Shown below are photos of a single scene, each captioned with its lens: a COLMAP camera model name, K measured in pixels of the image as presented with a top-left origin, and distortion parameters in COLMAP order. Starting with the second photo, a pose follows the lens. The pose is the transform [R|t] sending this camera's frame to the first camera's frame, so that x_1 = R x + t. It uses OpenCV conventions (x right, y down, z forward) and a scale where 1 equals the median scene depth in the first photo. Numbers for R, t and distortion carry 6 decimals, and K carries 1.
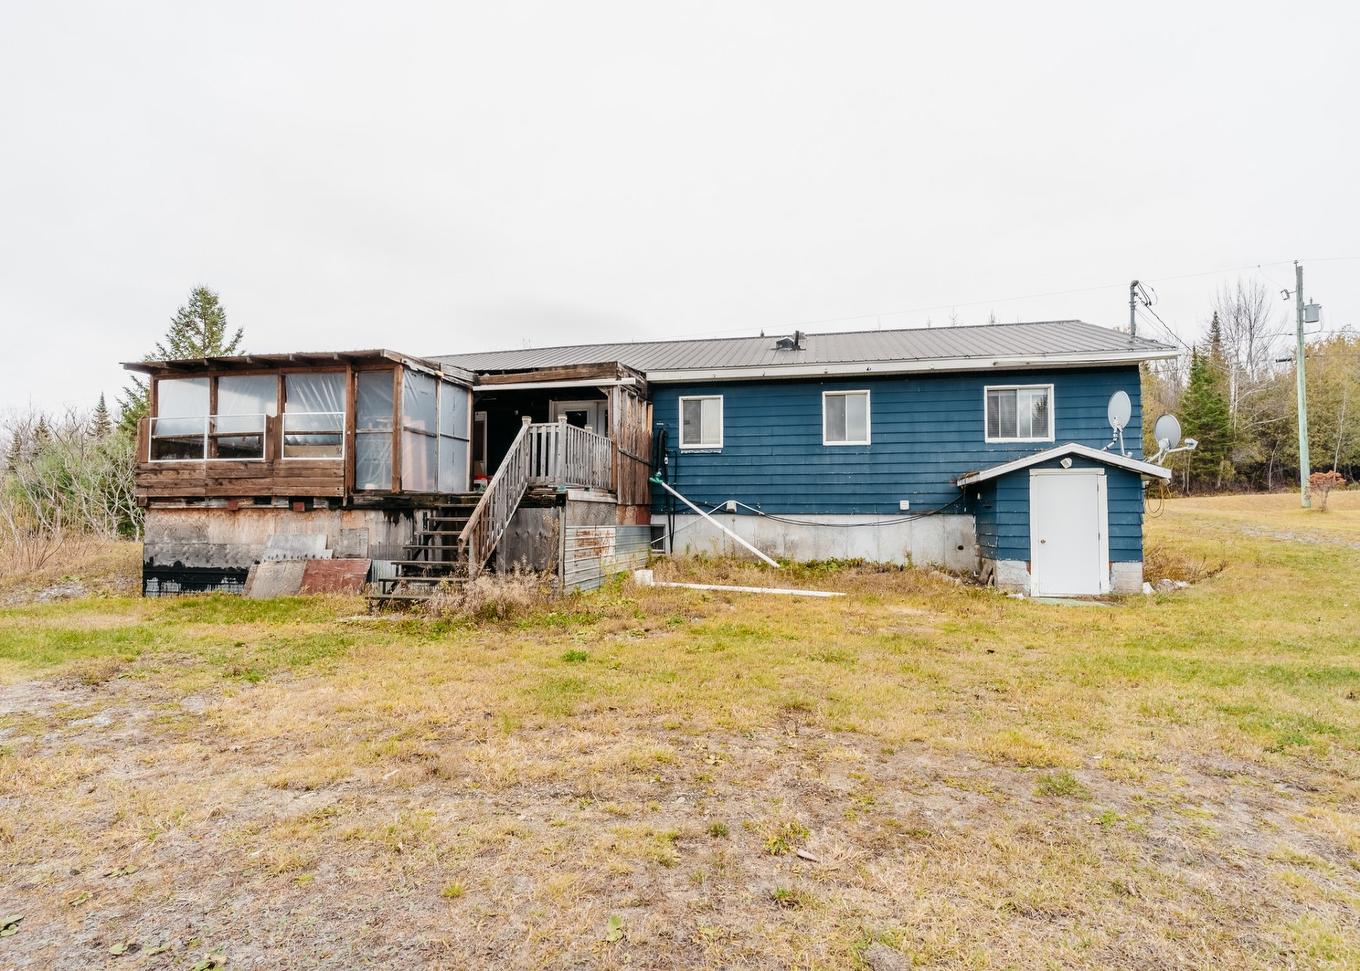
lens RADIAL K [[707.7, 0, 679.4], [0, 707.7, 490.8], [0, 0, 1]] dist [-0.001311, 0.000121]
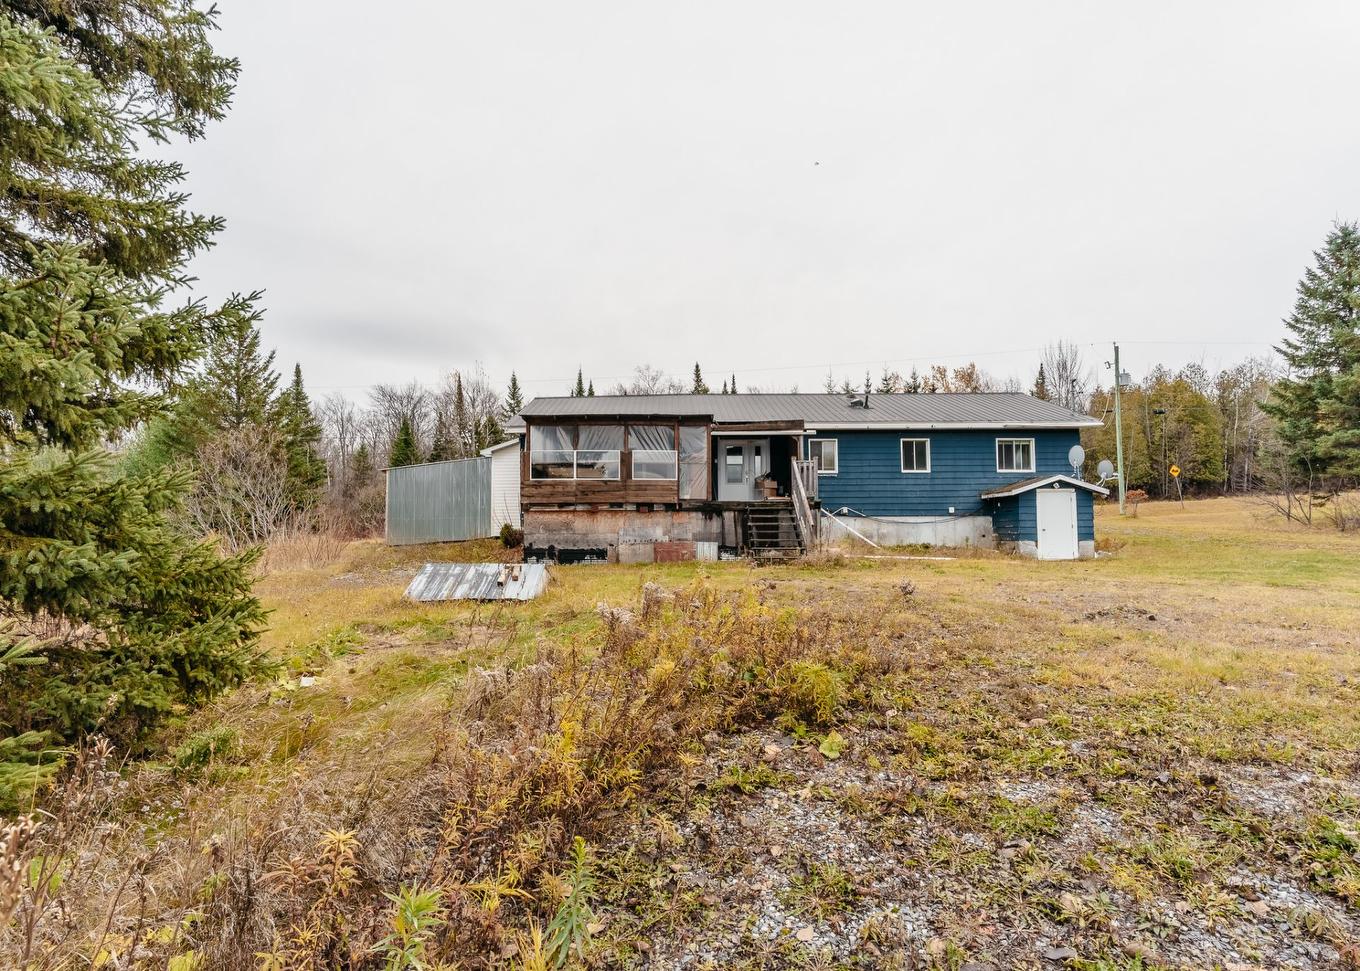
lens RADIAL K [[707.7, 0, 679.4], [0, 707.7, 490.8], [0, 0, 1]] dist [-0.001311, 0.000121]
pose [[0.977582, 0.006977, 0.210438, -0.676207], [-0.003288, 0.999835, -0.017872, 0.007456], [-0.210528, 0.016780, 0.977444, -0.487852]]
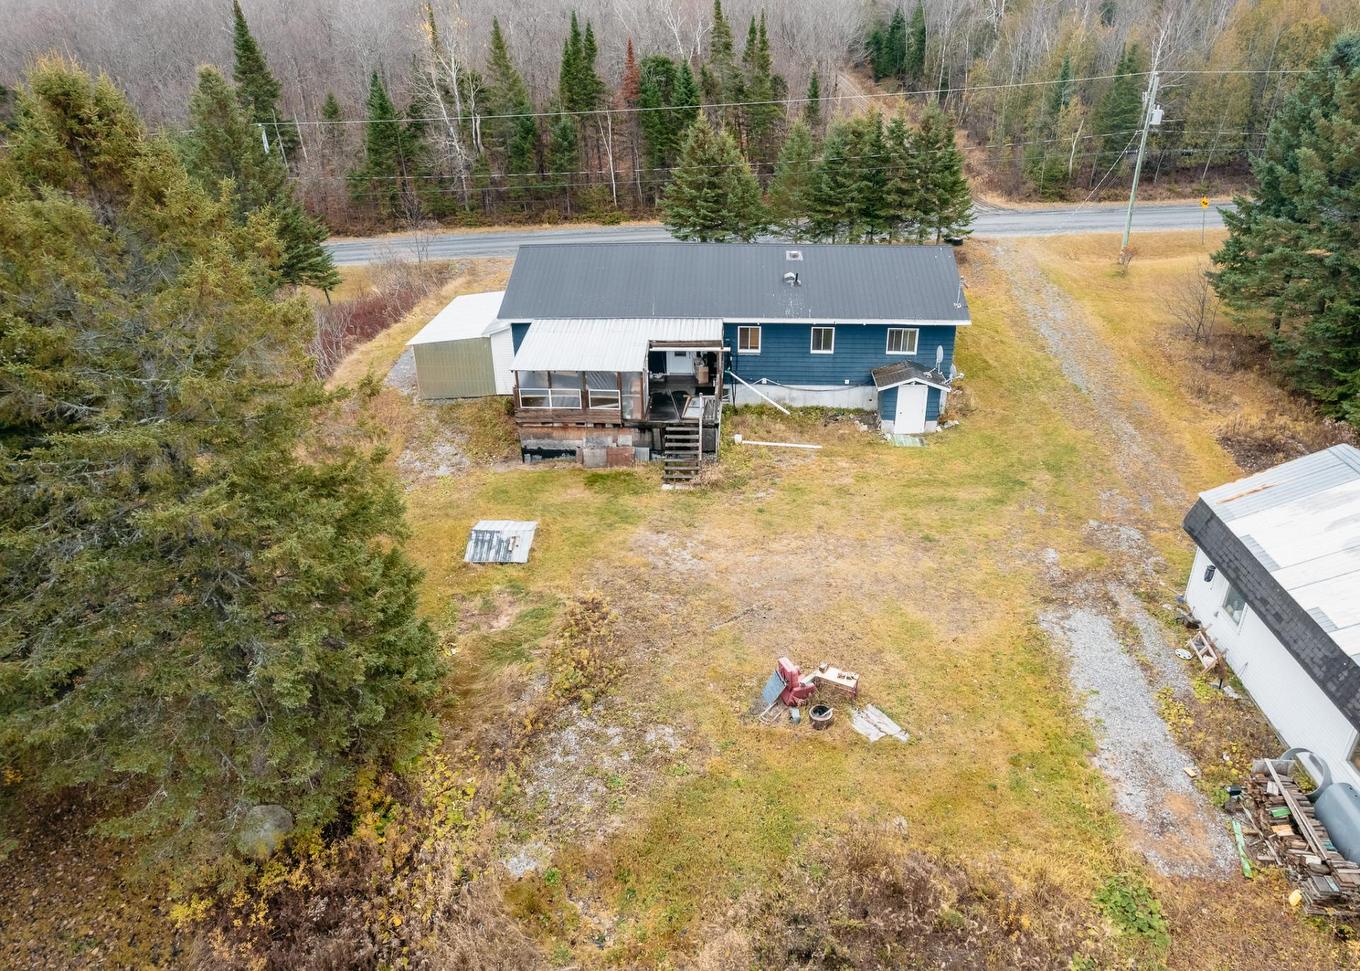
lens RADIAL K [[935.8, 0, 712.7], [0, 935.8, 492.0], [0, 0, 1]] dist [-0.072870, 0.089276]
pose [[0.985056, -0.078991, 0.153054, -0.559442], [-0.005873, 0.872711, 0.488202, -1.113128], [-0.172135, -0.481805, 0.859205, -1.567210]]
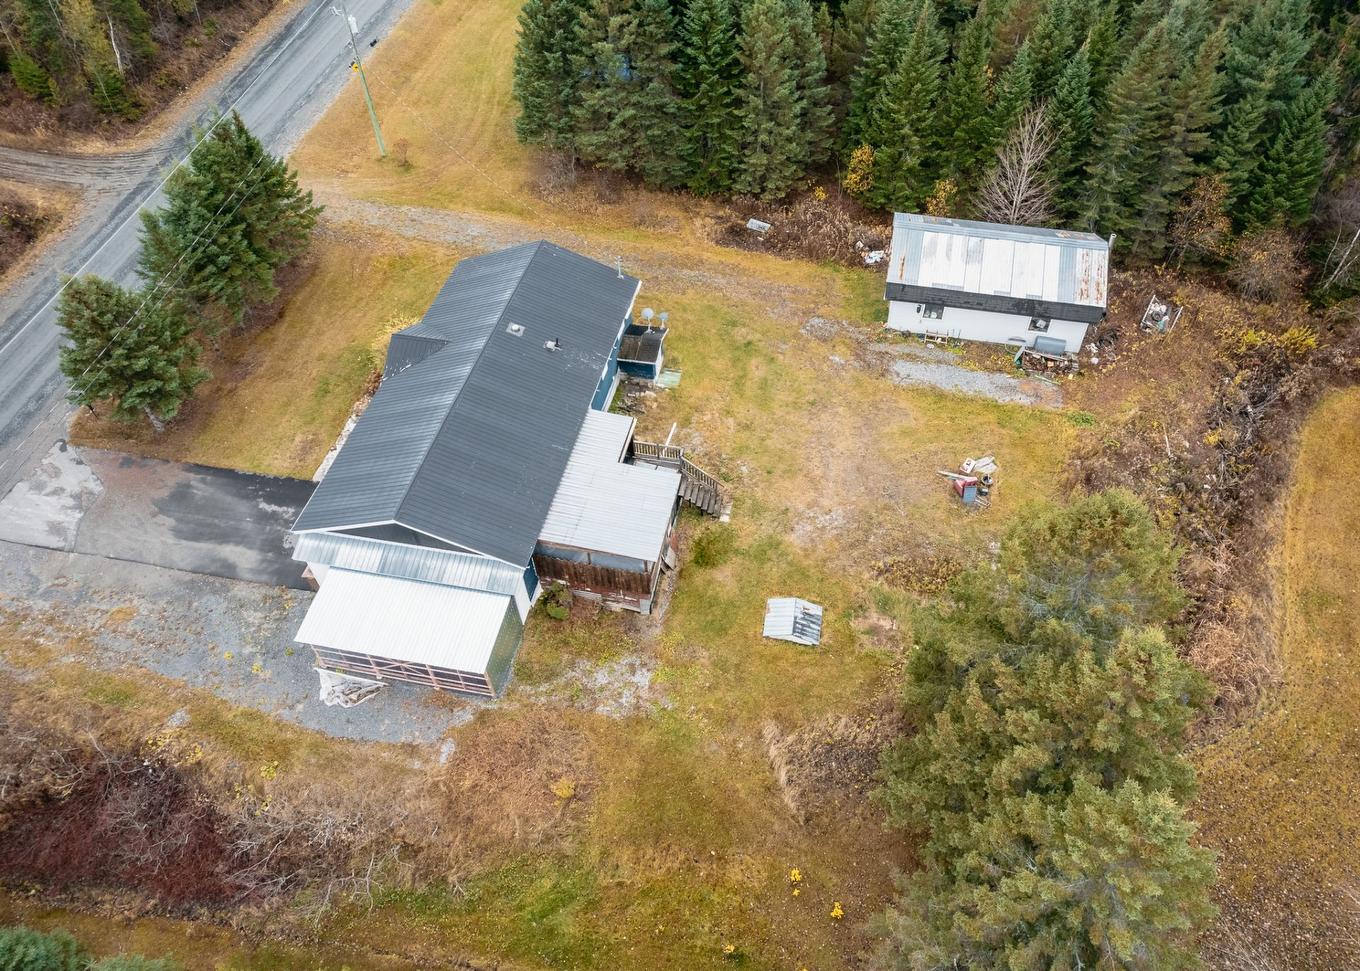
lens RADIAL K [[935.8, 0, 712.7], [0, 935.8, 492.0], [0, 0, 1]] dist [-0.072870, 0.089276]
pose [[-0.021942, -0.746059, 0.665518, -2.415932], [-0.035572, 0.665839, 0.745247, -2.404161], [-0.999126, -0.007322, -0.041149, 0.817208]]
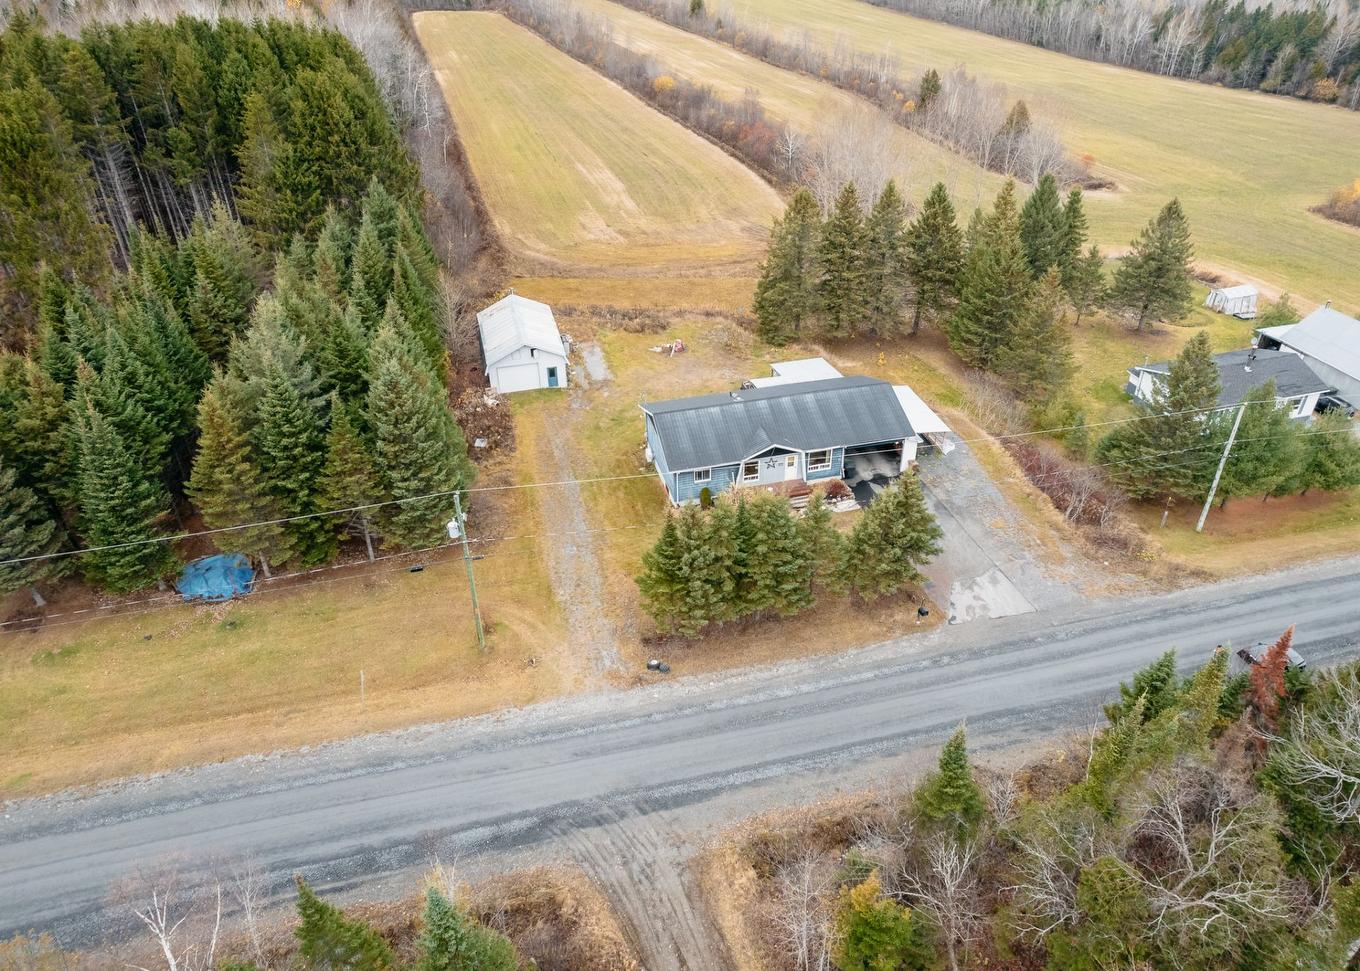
lens RADIAL K [[935.8, 0, 712.7], [0, 935.8, 492.0], [0, 0, 1]] dist [-0.072870, 0.089276]
pose [[-0.880849, 0.271168, -0.388037, 2.607463], [0.024899, 0.845090, 0.534043, -2.716220], [0.472741, 0.460750, -0.751149, 5.598837]]
